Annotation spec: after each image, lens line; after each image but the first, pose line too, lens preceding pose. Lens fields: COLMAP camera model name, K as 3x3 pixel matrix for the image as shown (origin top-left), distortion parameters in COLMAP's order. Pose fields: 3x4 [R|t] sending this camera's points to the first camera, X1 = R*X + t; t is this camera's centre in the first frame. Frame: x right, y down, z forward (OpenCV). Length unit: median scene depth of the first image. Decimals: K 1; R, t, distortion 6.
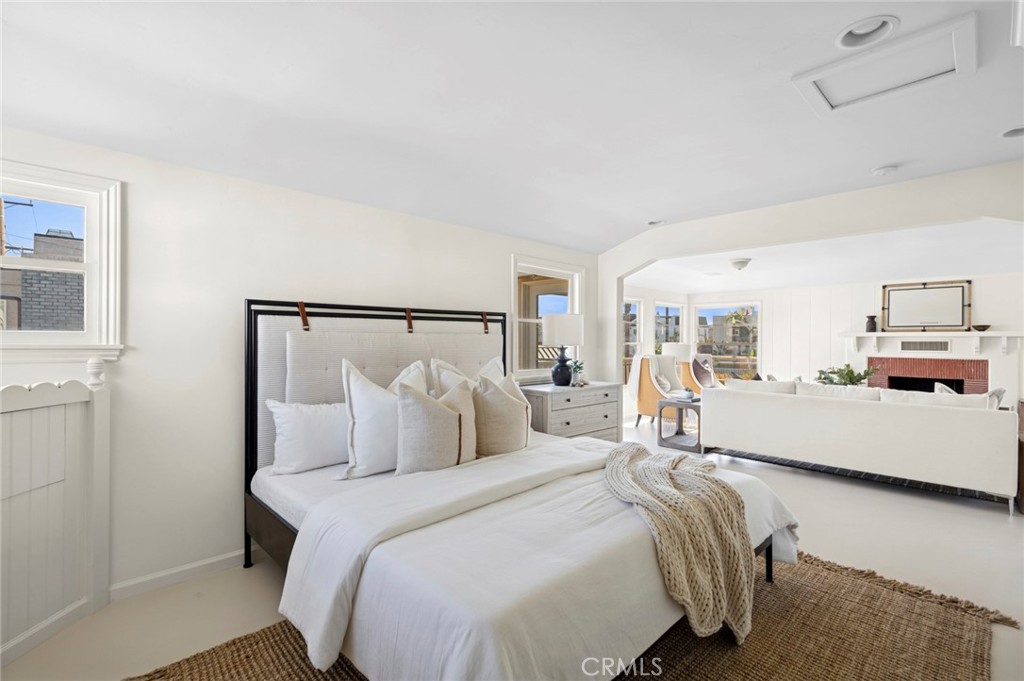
lens RADIAL K [[467.8, 0, 513.2], [0, 467.8, 338.3], [0, 0, 1]] dist [0.004972, 0.000693]
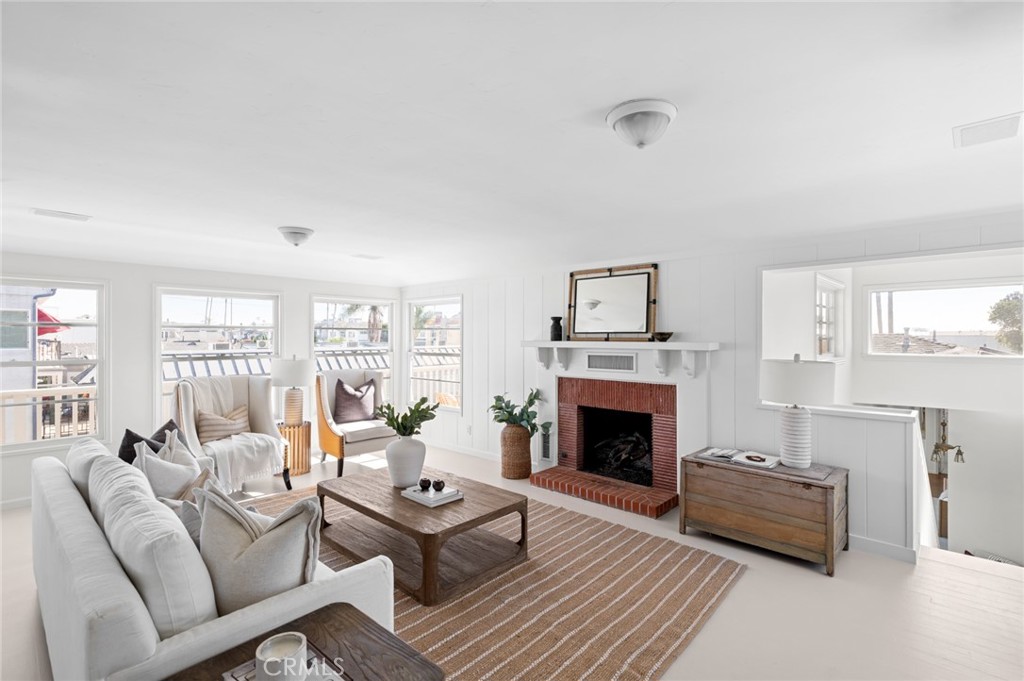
lens RADIAL K [[467.8, 0, 510.7], [0, 467.8, 338.4], [0, 0, 1]] dist [0.004972, 0.000693]
pose [[0.997875, -0.009432, 0.064470, 0.675728], [0.008699, 0.999894, 0.011637, -0.026212], [-0.064573, -0.011052, 0.997852, 0.334526]]
